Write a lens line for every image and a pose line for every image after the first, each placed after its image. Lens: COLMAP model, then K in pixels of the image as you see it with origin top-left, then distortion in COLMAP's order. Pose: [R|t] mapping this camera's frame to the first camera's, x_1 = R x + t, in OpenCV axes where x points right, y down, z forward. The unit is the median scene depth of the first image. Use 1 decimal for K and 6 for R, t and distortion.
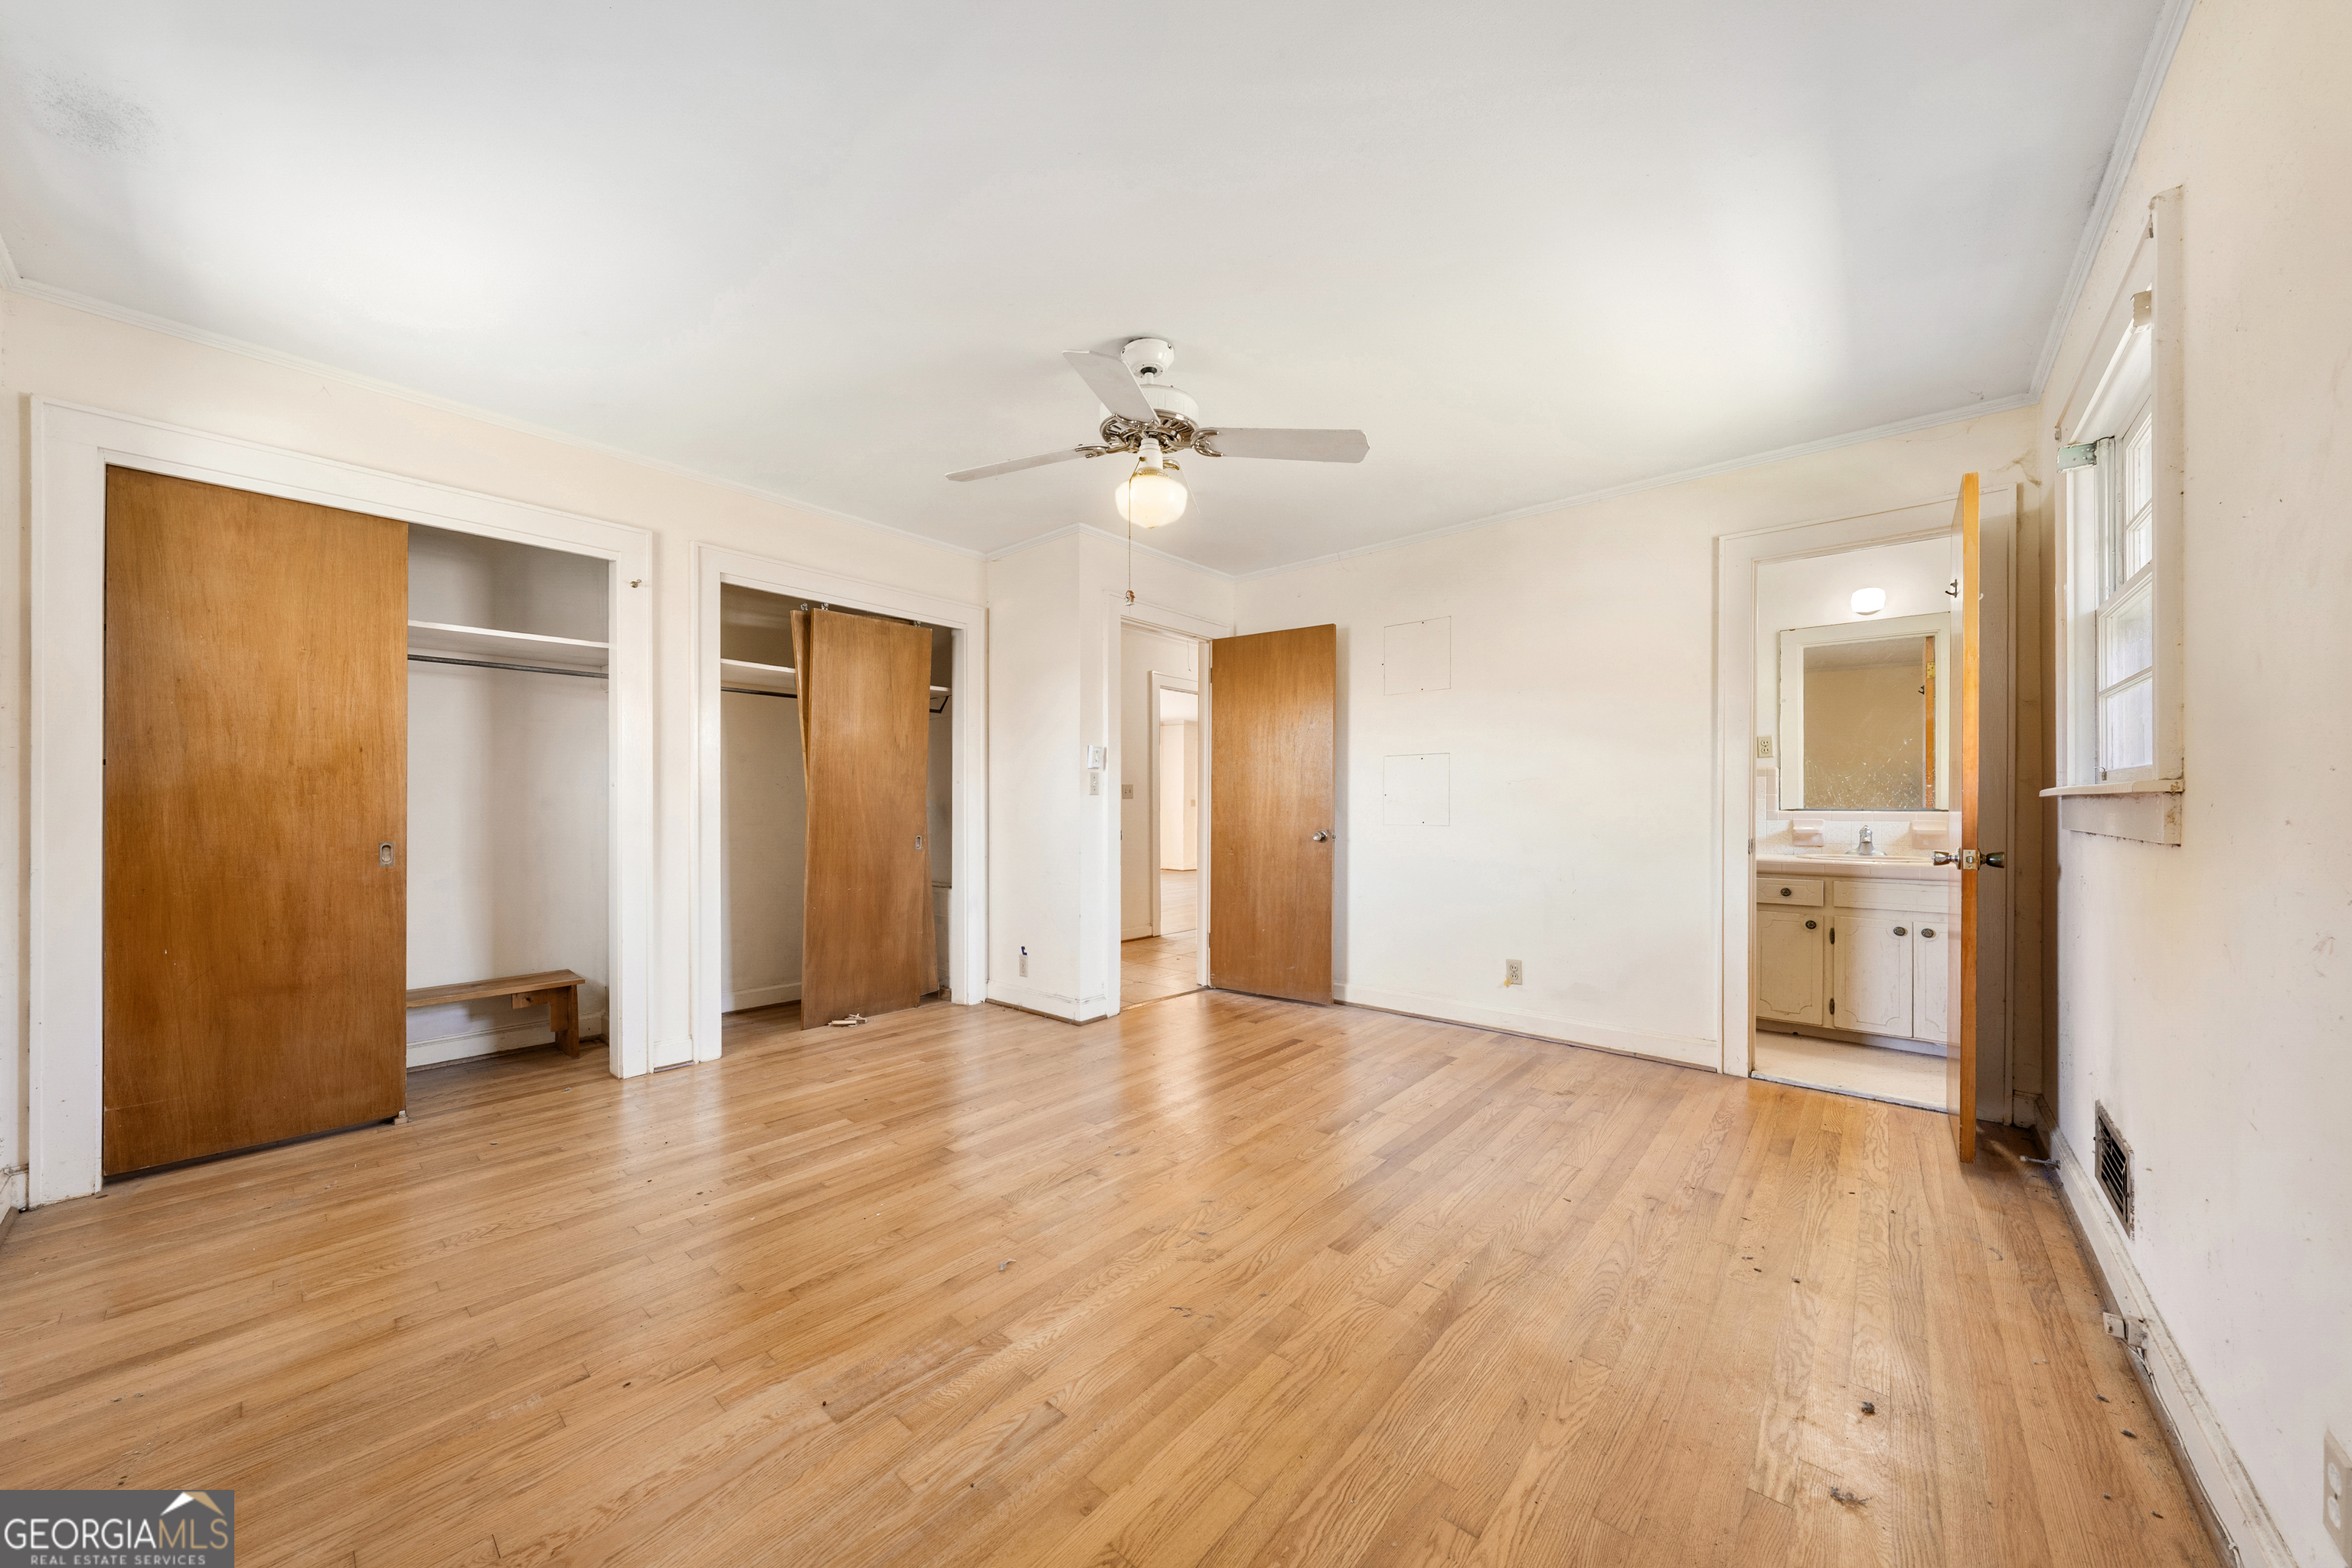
lens RADIAL K [[796.5, 0, 1186.3], [0, 796.5, 803.2], [0, 0, 1]] dist [-0.001591, -0.000217]
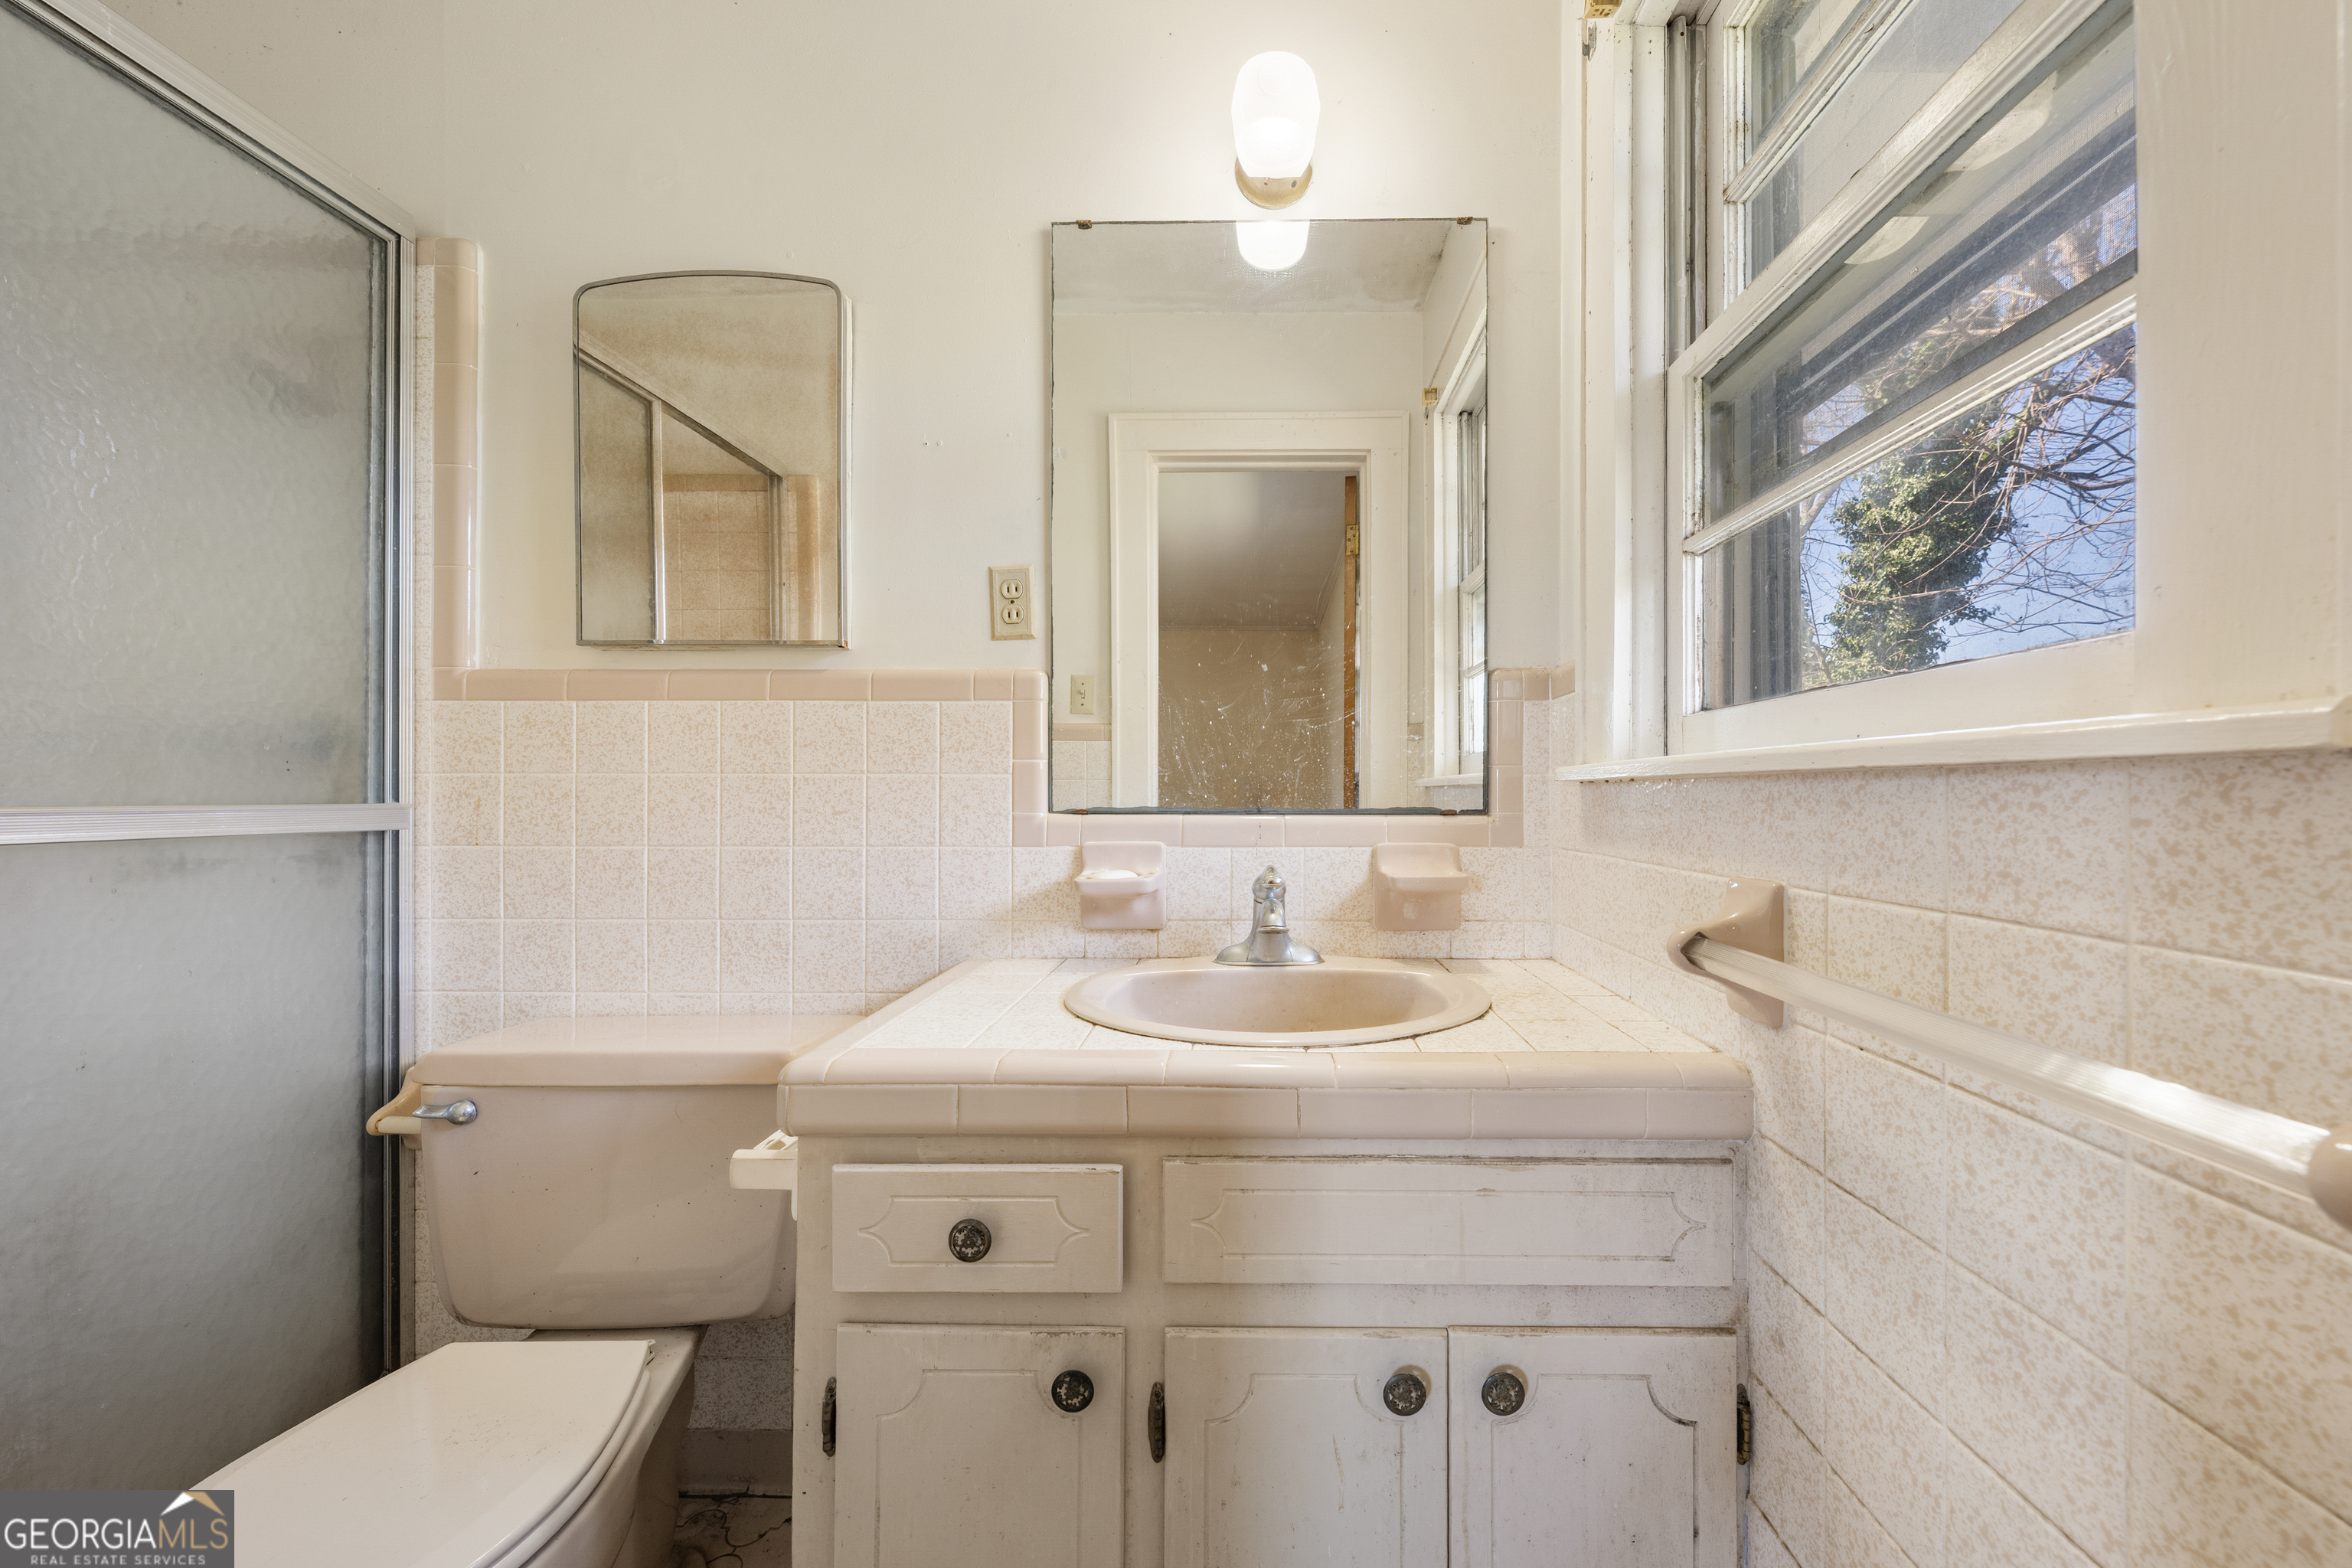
lens RADIAL K [[796.5, 0, 1174.4], [0, 796.5, 794.1], [0, 0, 1]] dist [-0.001591, -0.000217]
pose [[0.814997, 0.000975, 0.579465, 0.672157], [-0.001084, 0.999999, -0.000158, 0.001537], [-0.579464, -0.000500, 0.814997, 0.800835]]
